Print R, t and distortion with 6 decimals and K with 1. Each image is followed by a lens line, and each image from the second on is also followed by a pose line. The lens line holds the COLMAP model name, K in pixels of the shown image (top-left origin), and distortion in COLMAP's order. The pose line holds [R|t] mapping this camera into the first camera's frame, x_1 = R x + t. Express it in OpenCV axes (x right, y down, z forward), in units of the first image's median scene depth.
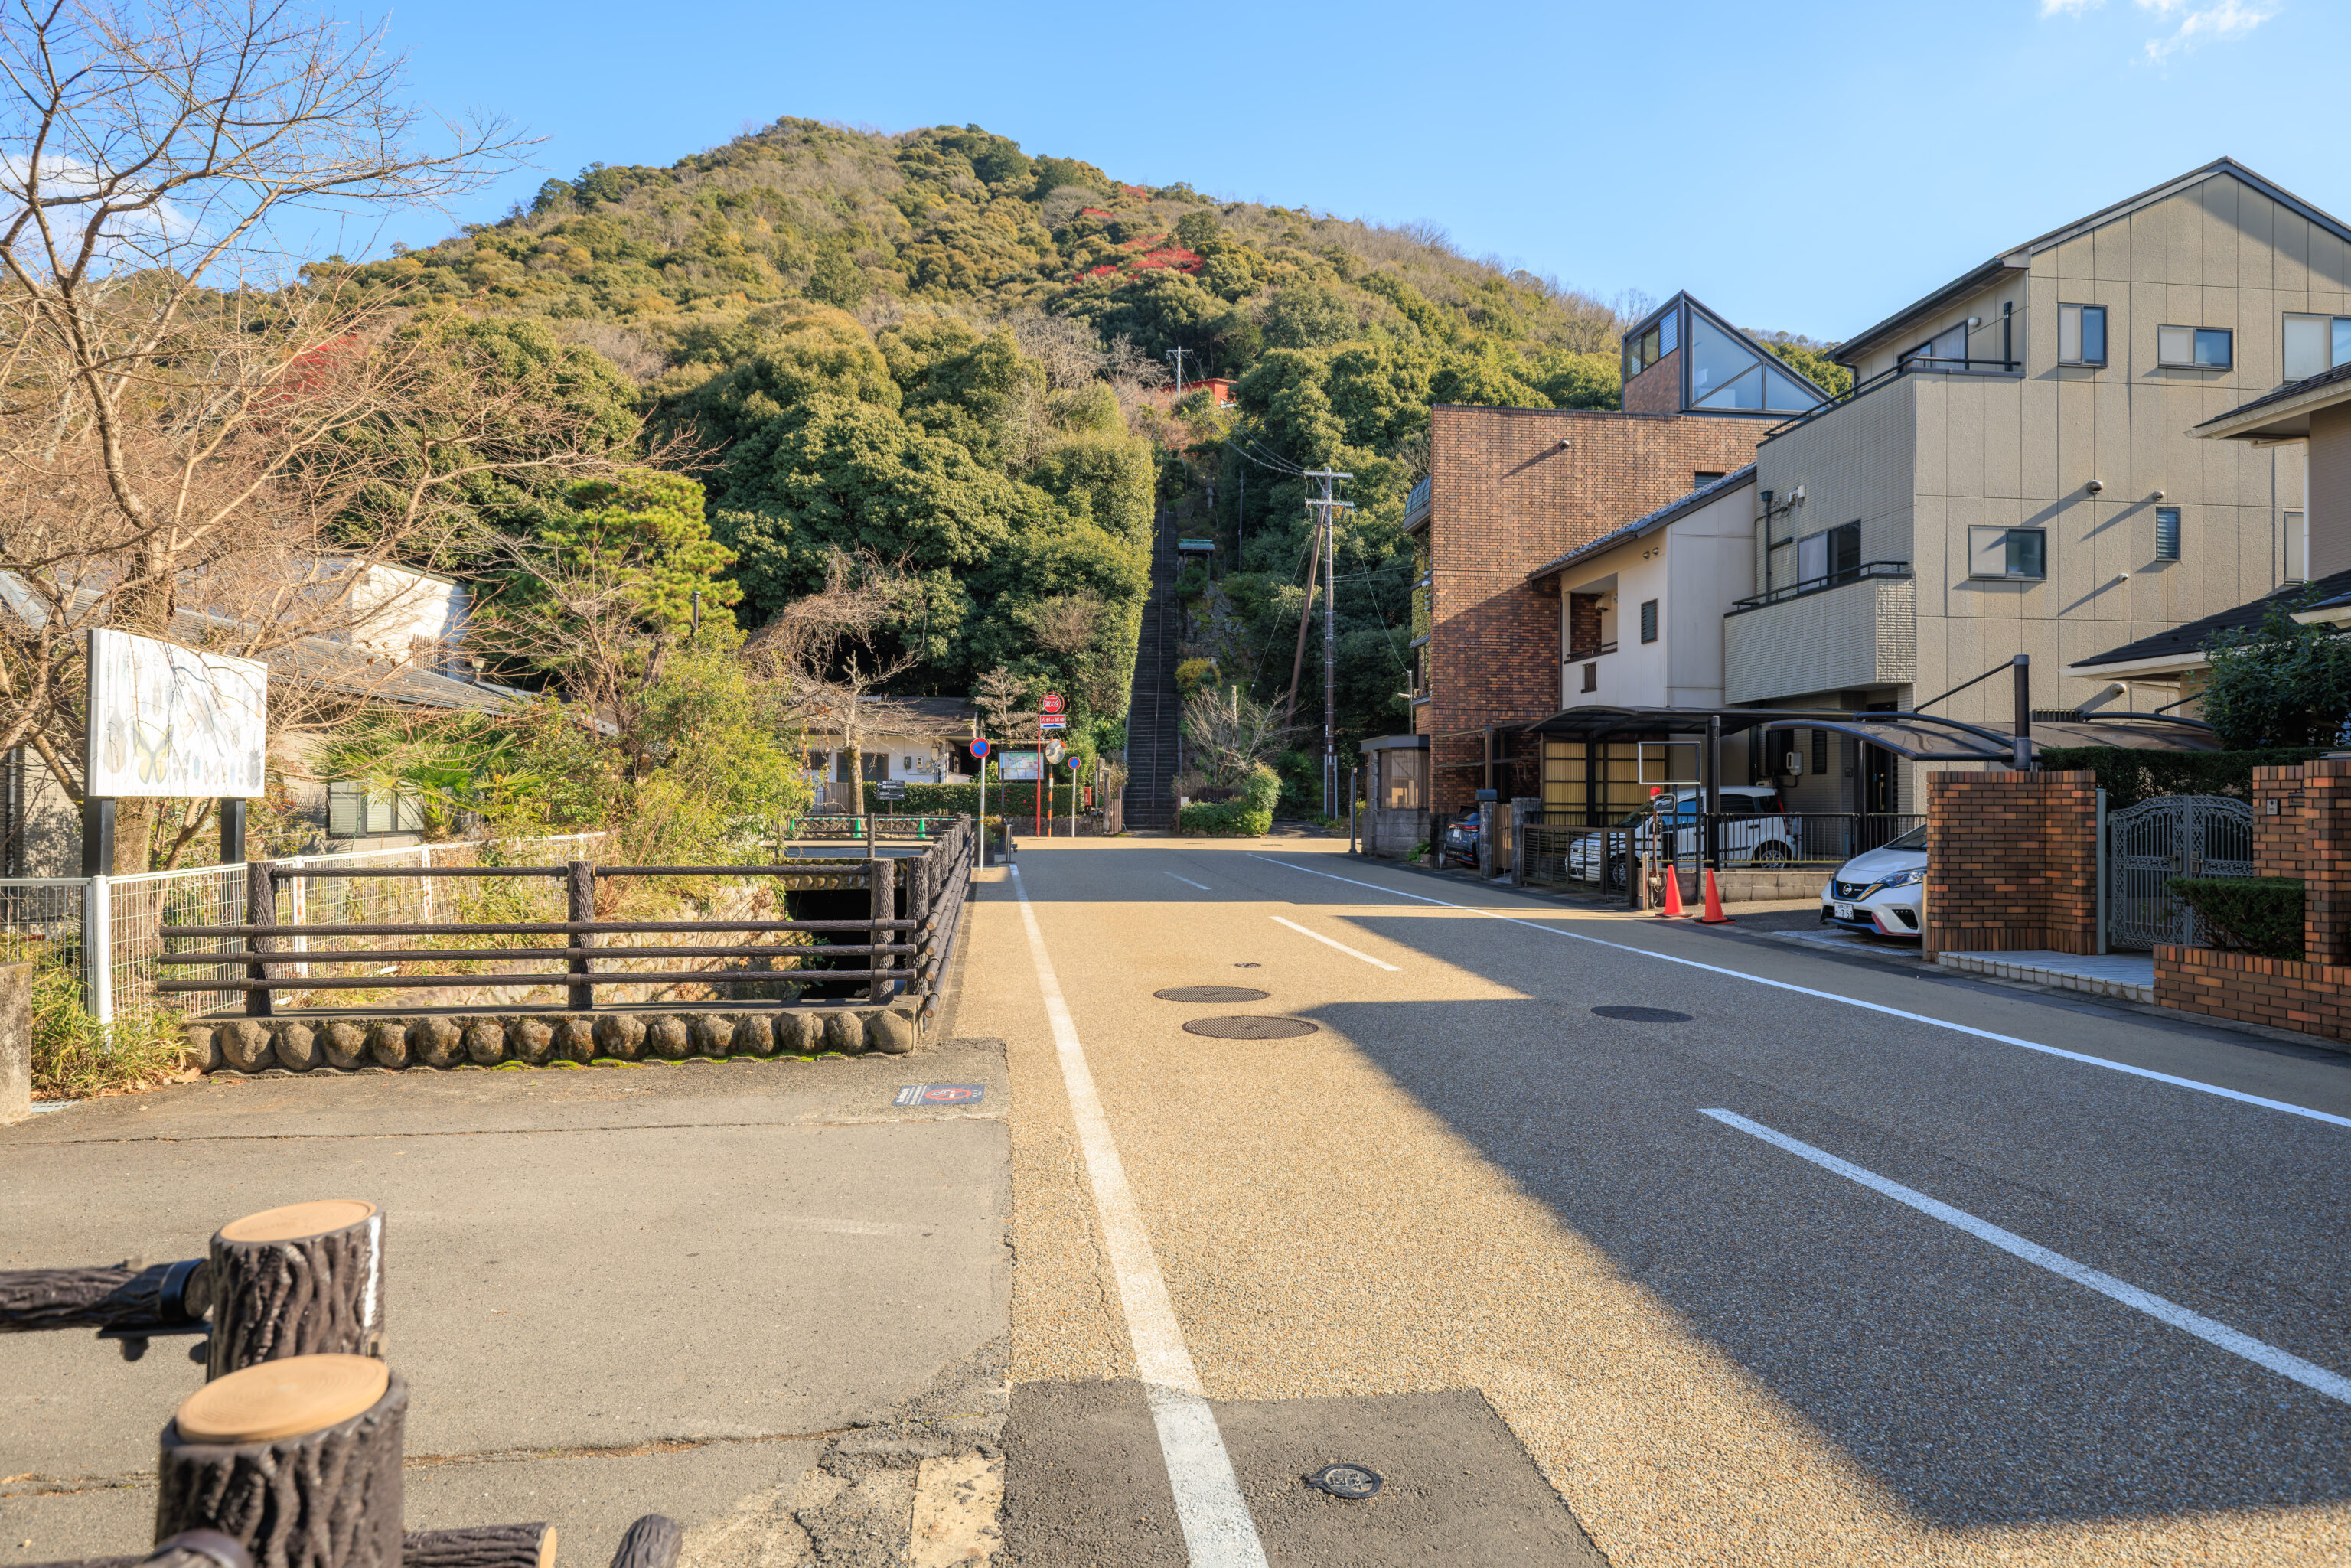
lens RADIAL K [[1358.3, 0, 1175.6], [0, 1358.3, 782.9], [0, 0, 1]] dist [-0.000516, 0.000106]
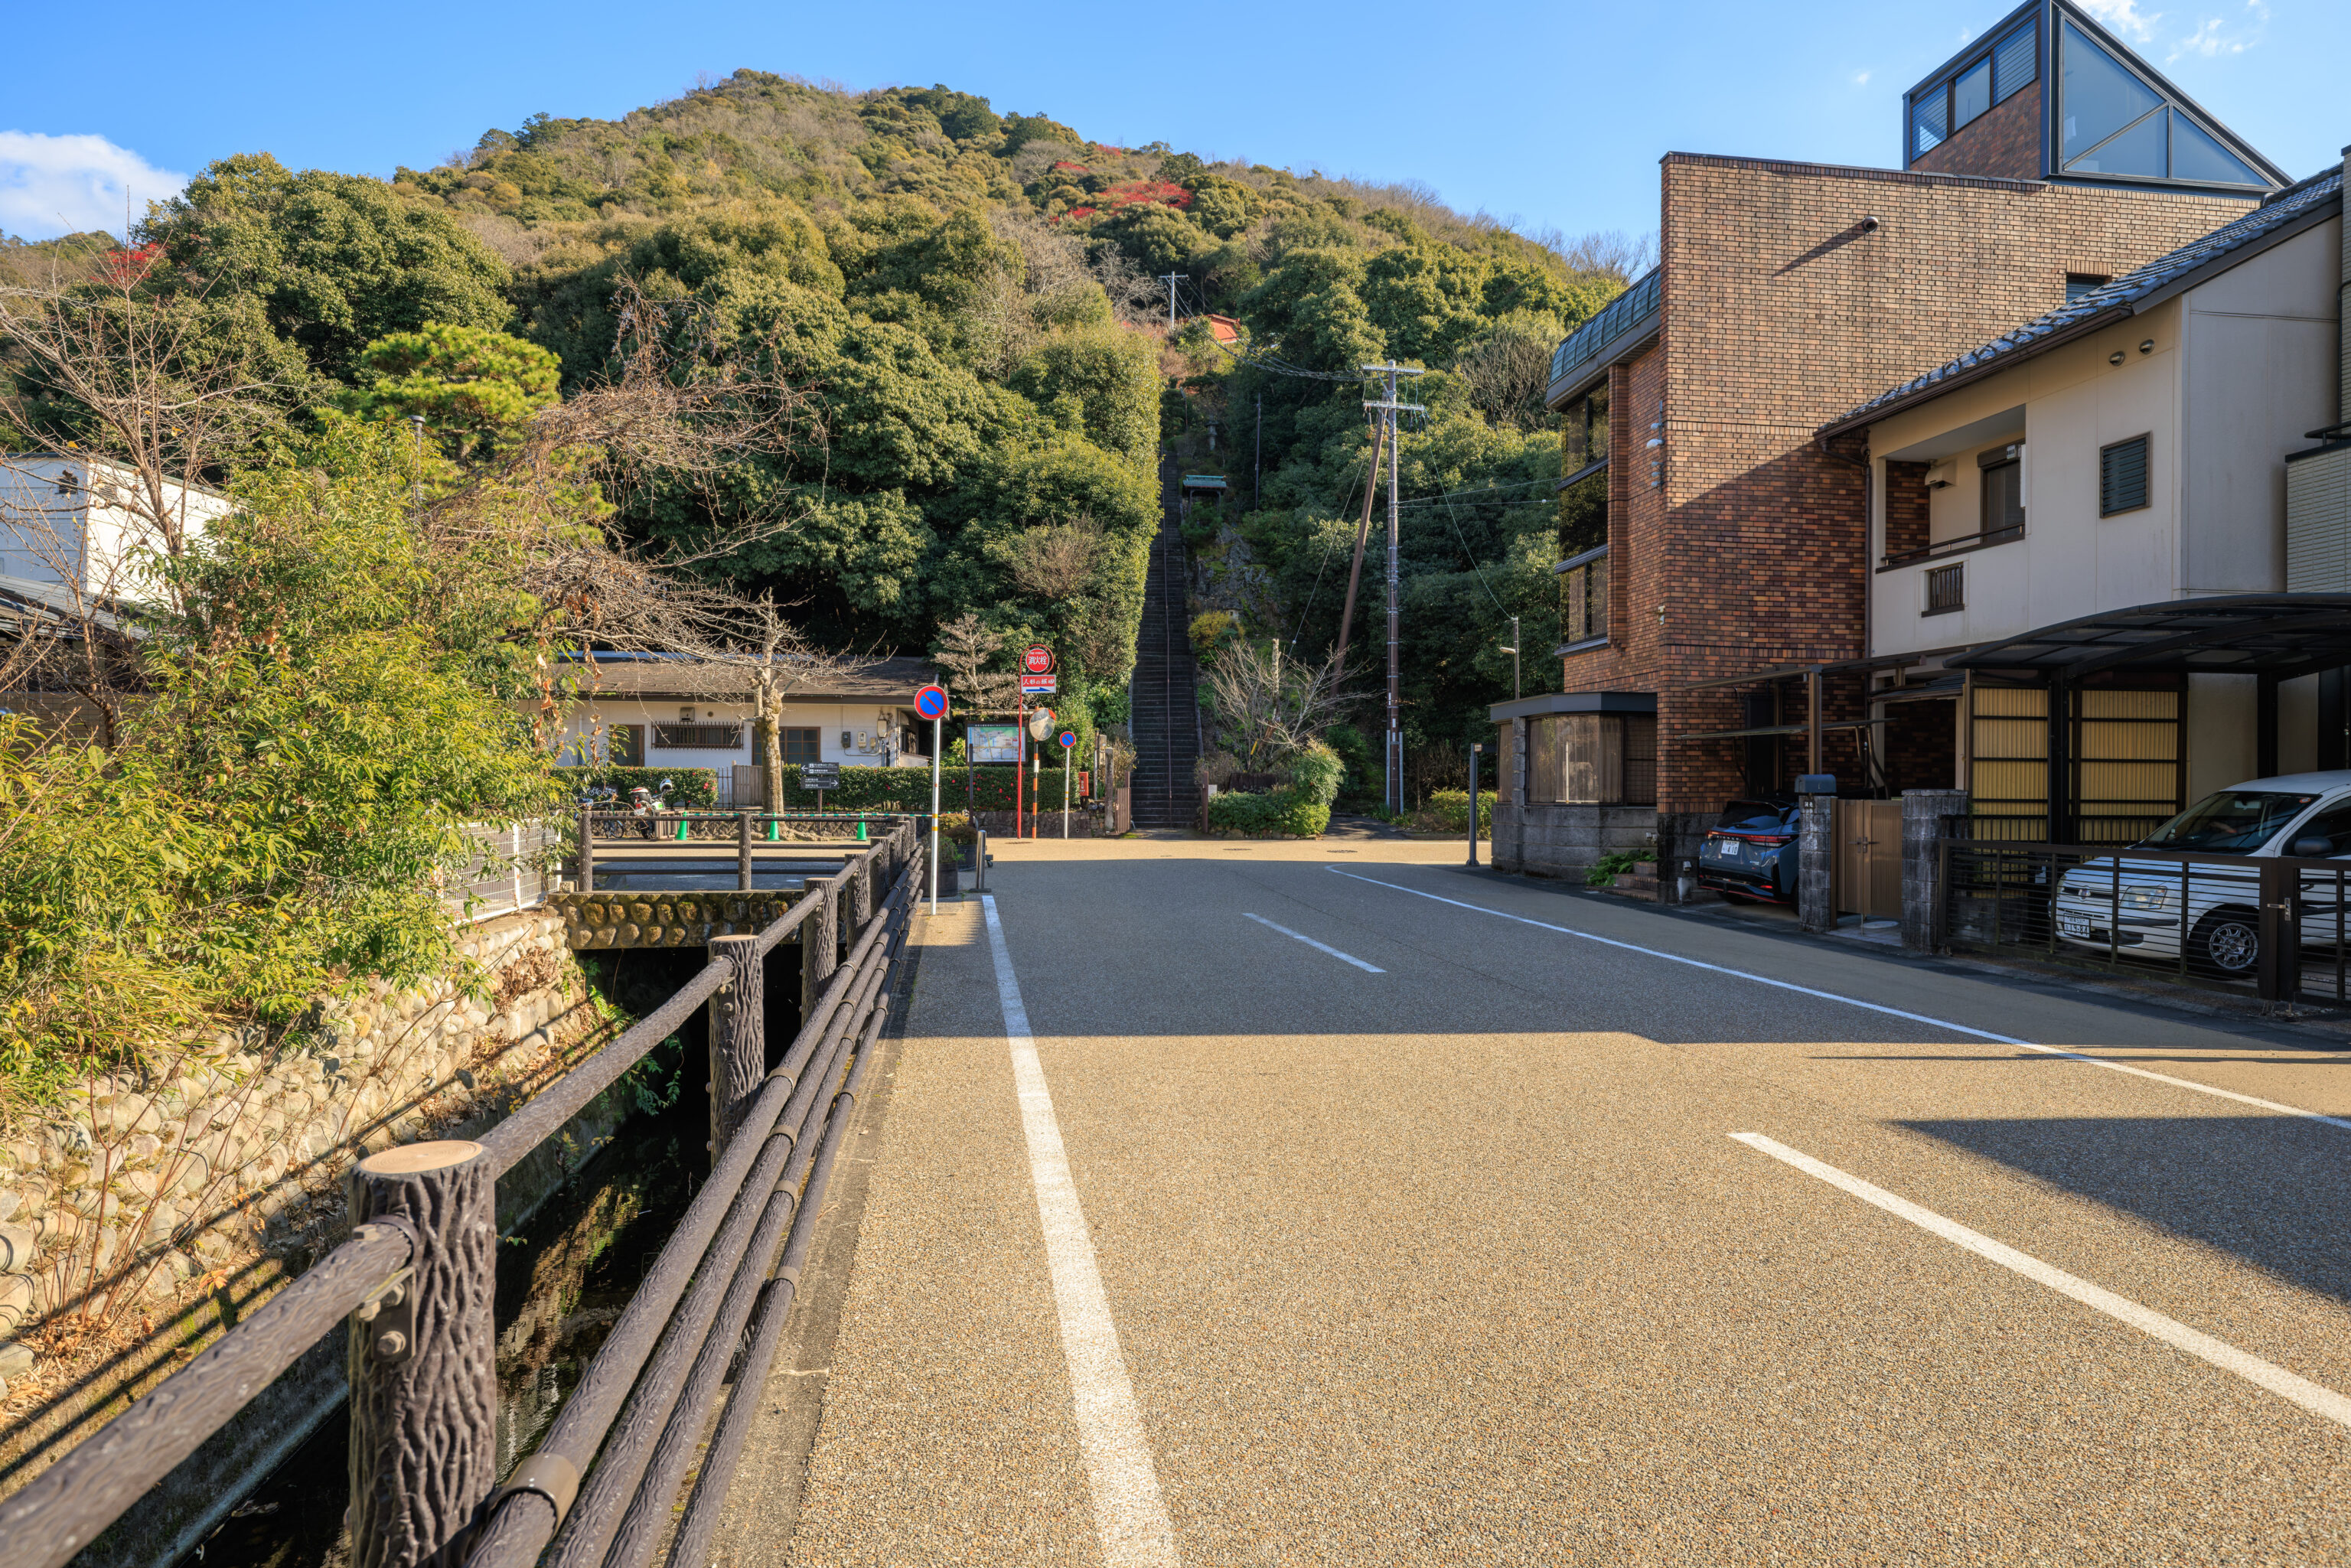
lens RADIAL K [[1358.3, 0, 1175.4], [0, 1358.3, 789.3], [0, 0, 1]] dist [-0.000516, 0.000106]
pose [[0.999762, 0.000924, 0.021814, -0.028015], [-0.001239, 0.999895, 0.014426, 0.001642], [-0.021798, -0.014450, 0.999658, 0.222801]]
